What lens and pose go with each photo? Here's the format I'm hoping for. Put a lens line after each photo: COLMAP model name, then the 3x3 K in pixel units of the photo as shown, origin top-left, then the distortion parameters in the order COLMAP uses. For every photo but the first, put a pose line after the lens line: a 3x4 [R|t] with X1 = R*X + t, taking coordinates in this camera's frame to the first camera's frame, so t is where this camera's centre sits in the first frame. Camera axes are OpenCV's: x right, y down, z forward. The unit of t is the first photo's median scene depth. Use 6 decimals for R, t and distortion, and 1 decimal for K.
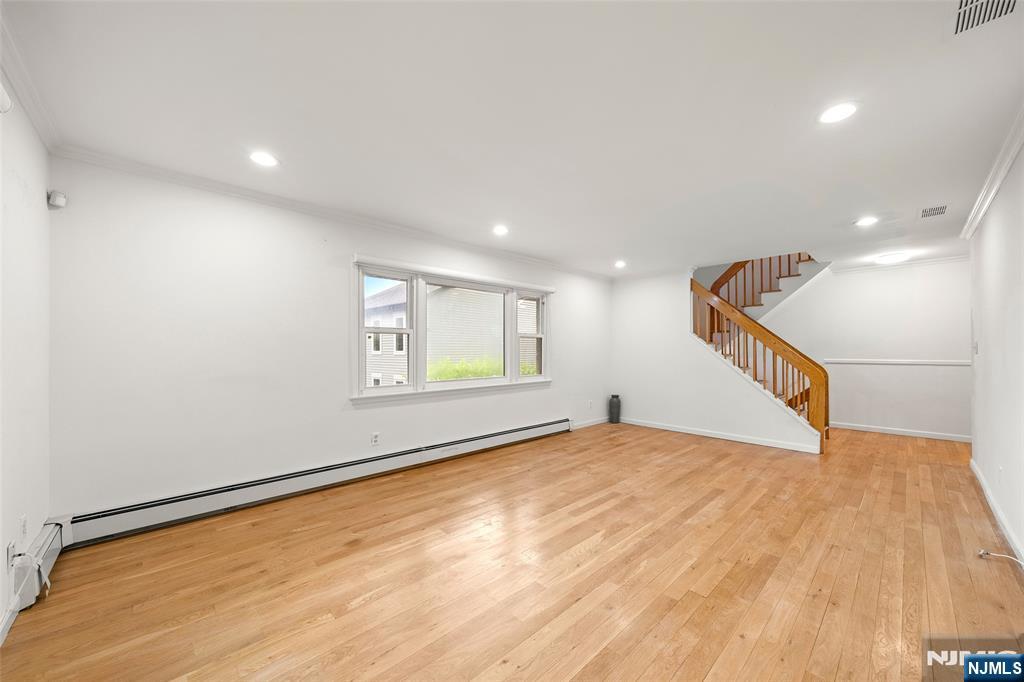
lens RADIAL K [[377.7, 0, 511.3], [0, 377.7, 346.3], [0, 0, 1]] dist [-0.002665, -0.000200]
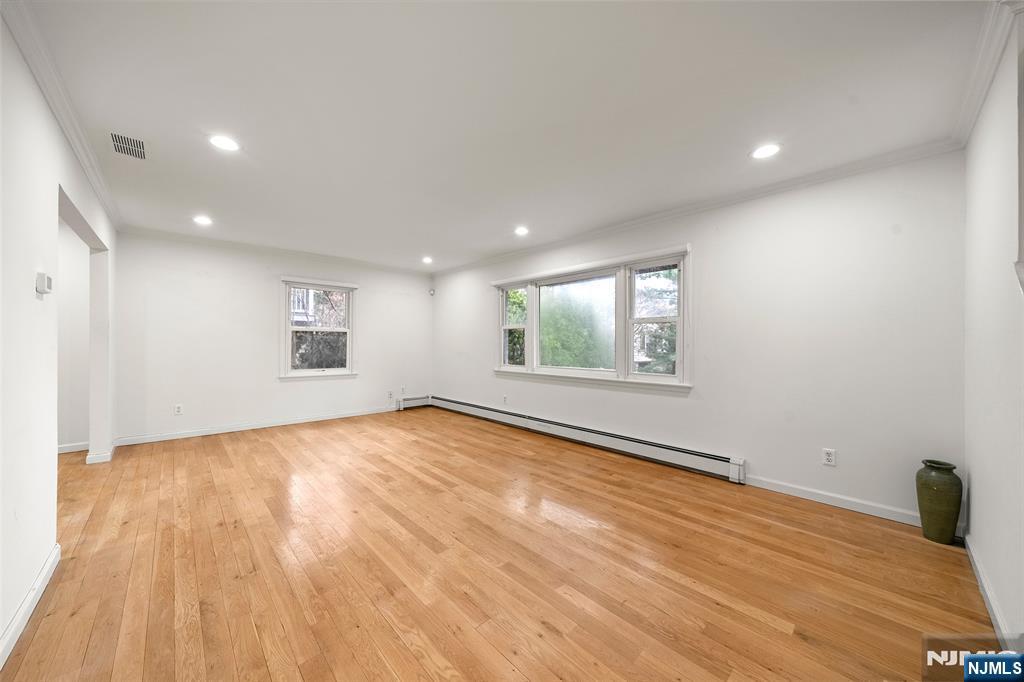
lens RADIAL K [[360.5, 0, 510.6], [0, 360.5, 343.2], [0, 0, 1]] dist [-0.004790, 0.000156]
pose [[-0.003557, 0.002210, -0.999991, 1.026015], [0.007319, 0.999971, 0.002184, 0.017778], [0.999967, -0.007311, -0.003573, 0.980638]]
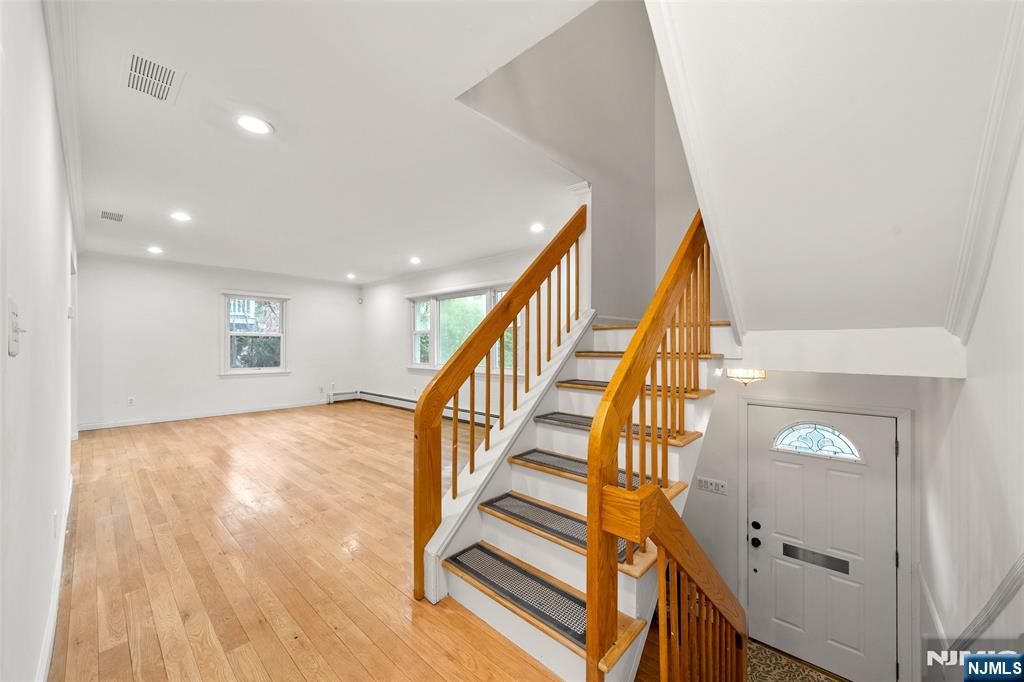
lens RADIAL K [[377.7, 0, 512.7], [0, 377.7, 343.6], [0, 0, 1]] dist [-0.002665, -0.000200]
pose [[0.086455, 0.001952, -0.996254, 1.456512], [0.010740, 0.999938, 0.002891, 0.011981], [0.996198, -0.010950, 0.086429, 1.258870]]
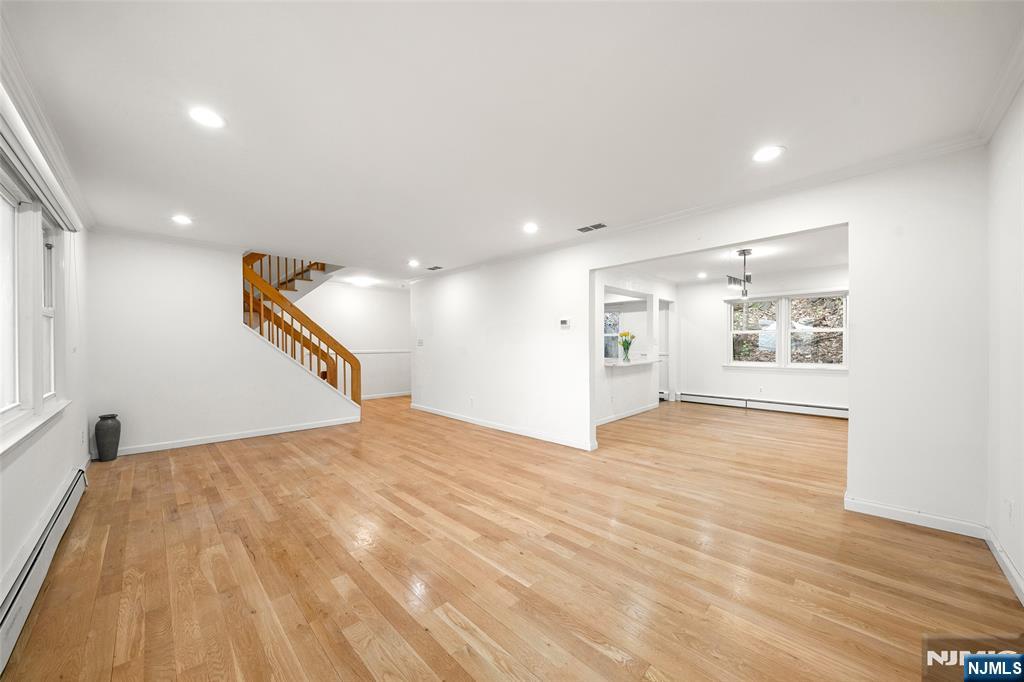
lens RADIAL K [[360.5, 0, 508.9], [0, 360.5, 344.9], [0, 0, 1]] dist [-0.004790, 0.000156]
pose [[-0.029205, 0.000203, 0.999573, -0.554994], [-0.011273, 0.999936, -0.000533, 0.011494], [-0.999510, -0.011283, -0.029200, 0.598982]]
